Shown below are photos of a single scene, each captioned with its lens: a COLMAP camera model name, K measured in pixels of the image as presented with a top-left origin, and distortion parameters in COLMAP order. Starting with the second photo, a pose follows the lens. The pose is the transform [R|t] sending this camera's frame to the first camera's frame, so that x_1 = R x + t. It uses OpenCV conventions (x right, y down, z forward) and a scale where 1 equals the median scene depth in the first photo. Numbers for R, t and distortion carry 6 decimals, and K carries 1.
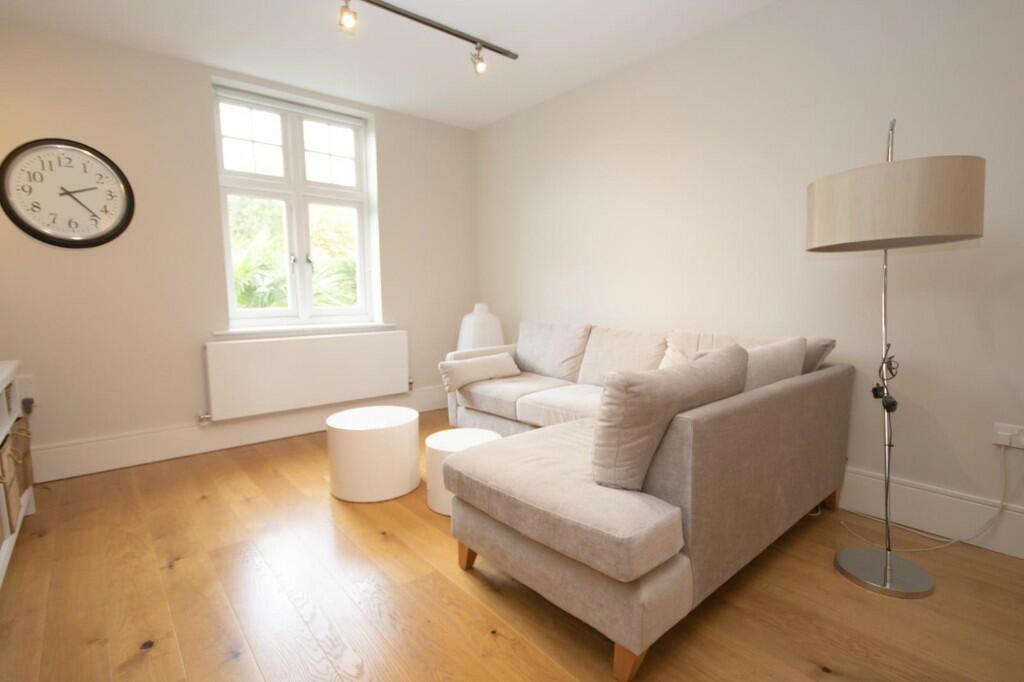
lens RADIAL K [[504.3, 0, 512.0], [0, 504.3, 351.4], [0, 0, 1]] dist [0.016995, 0.000251]
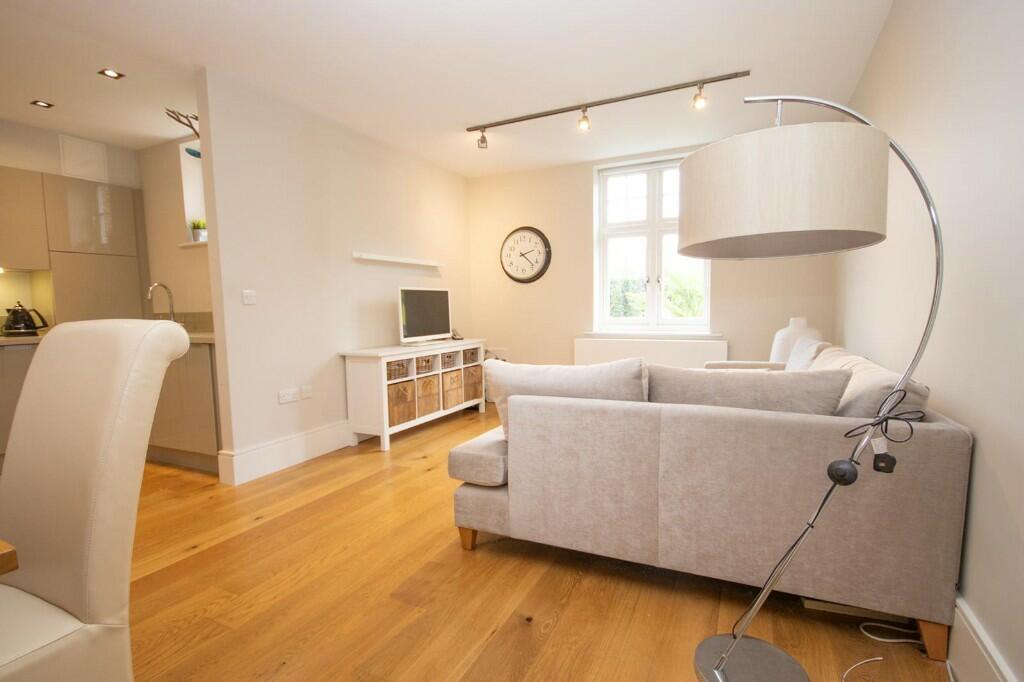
lens RADIAL K [[504.3, 0, 512.0], [0, 504.3, 351.4], [0, 0, 1]] dist [0.016995, 0.000251]
pose [[0.406508, 0.080220, -0.910119, 0.711856], [-0.102722, 0.993835, 0.041717, -0.020392], [0.907854, 0.076531, 0.412242, 0.176329]]
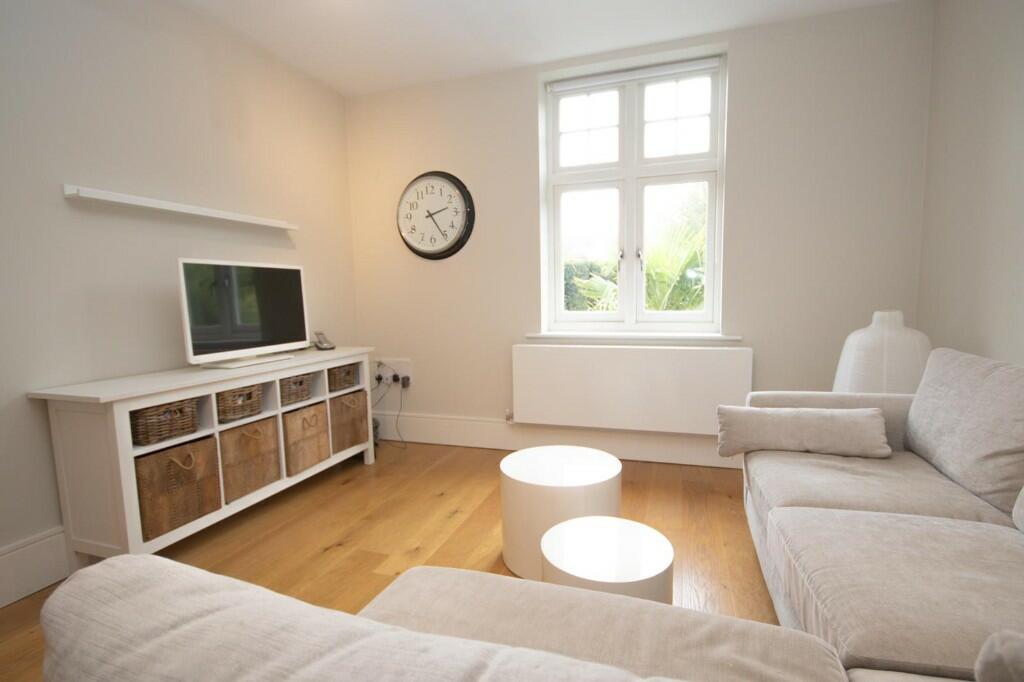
lens RADIAL K [[504.3, 0, 512.0], [0, 504.3, 351.4], [0, 0, 1]] dist [0.016995, 0.000251]
pose [[0.523819, 0.089293, -0.847136, 0.242657], [-0.091361, 0.994643, 0.048349, -0.049224], [0.846916, 0.052069, 0.529171, 0.445902]]
